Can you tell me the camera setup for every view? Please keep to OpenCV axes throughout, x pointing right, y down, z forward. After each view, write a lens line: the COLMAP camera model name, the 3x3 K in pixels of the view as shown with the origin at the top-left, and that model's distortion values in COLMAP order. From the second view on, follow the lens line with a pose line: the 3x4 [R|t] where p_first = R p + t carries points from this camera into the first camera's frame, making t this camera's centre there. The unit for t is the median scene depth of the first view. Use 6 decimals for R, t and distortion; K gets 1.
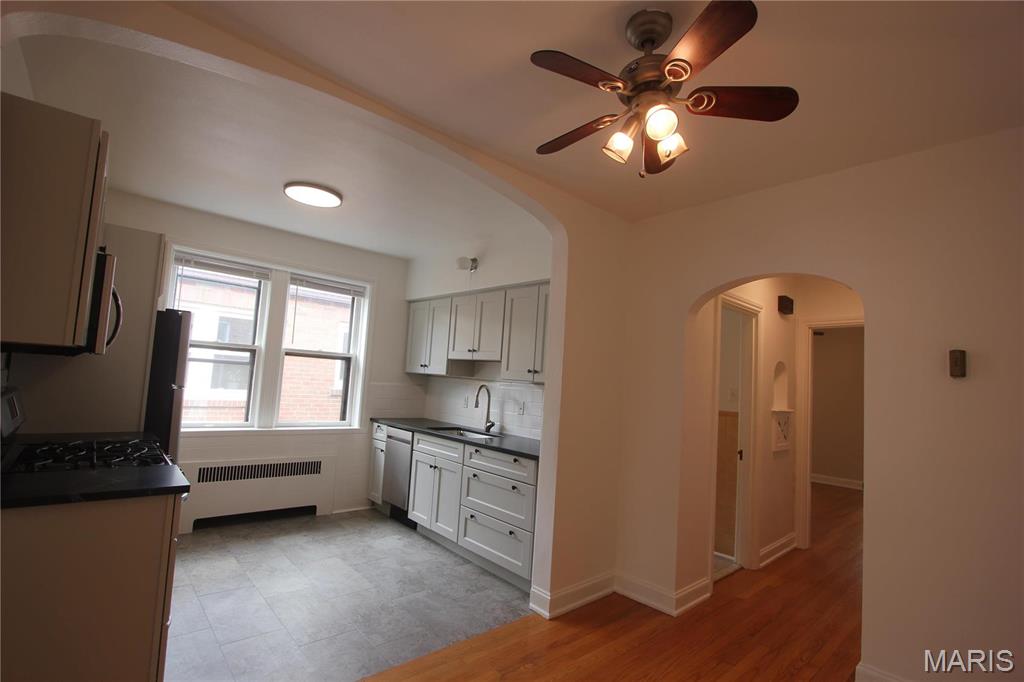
lens RADIAL K [[472.2, 0, 501.3], [0, 472.2, 342.0], [0, 0, 1]] dist [-0.018923, 0.001663]
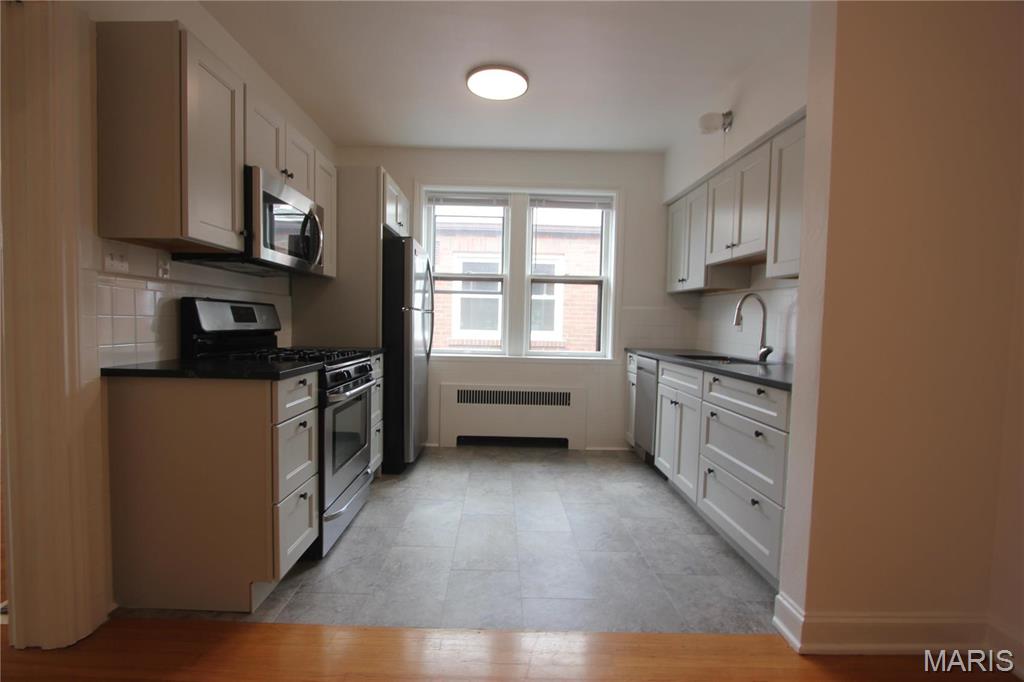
lens RADIAL K [[472.2, 0, 502.6], [0, 472.2, 341.9], [0, 0, 1]] dist [-0.018923, 0.001663]
pose [[0.754912, -0.016178, -0.655627, 0.146310], [0.076462, 0.995049, 0.063488, 0.095516], [0.651354, -0.098059, 0.752411, 0.249278]]
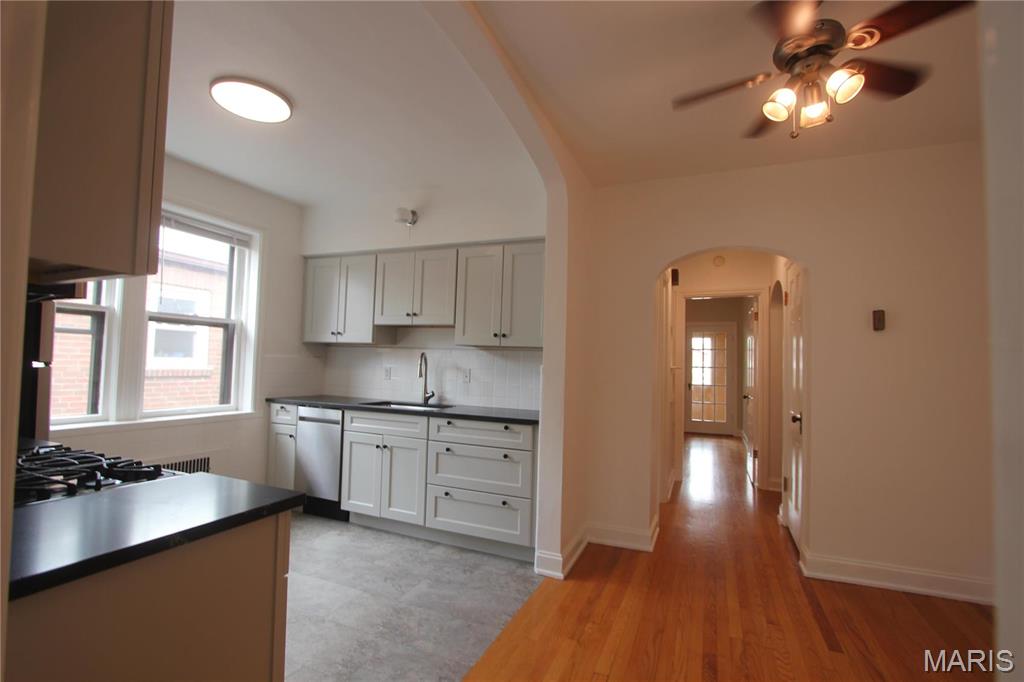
lens RADIAL K [[472.2, 0, 502.1], [0, 472.2, 343.5], [0, 0, 1]] dist [-0.018923, 0.001663]
pose [[0.907607, -0.018972, 0.419392, -0.299089], [-0.005387, 0.998370, 0.056822, 0.022296], [-0.419786, -0.053831, 0.906025, 0.121082]]
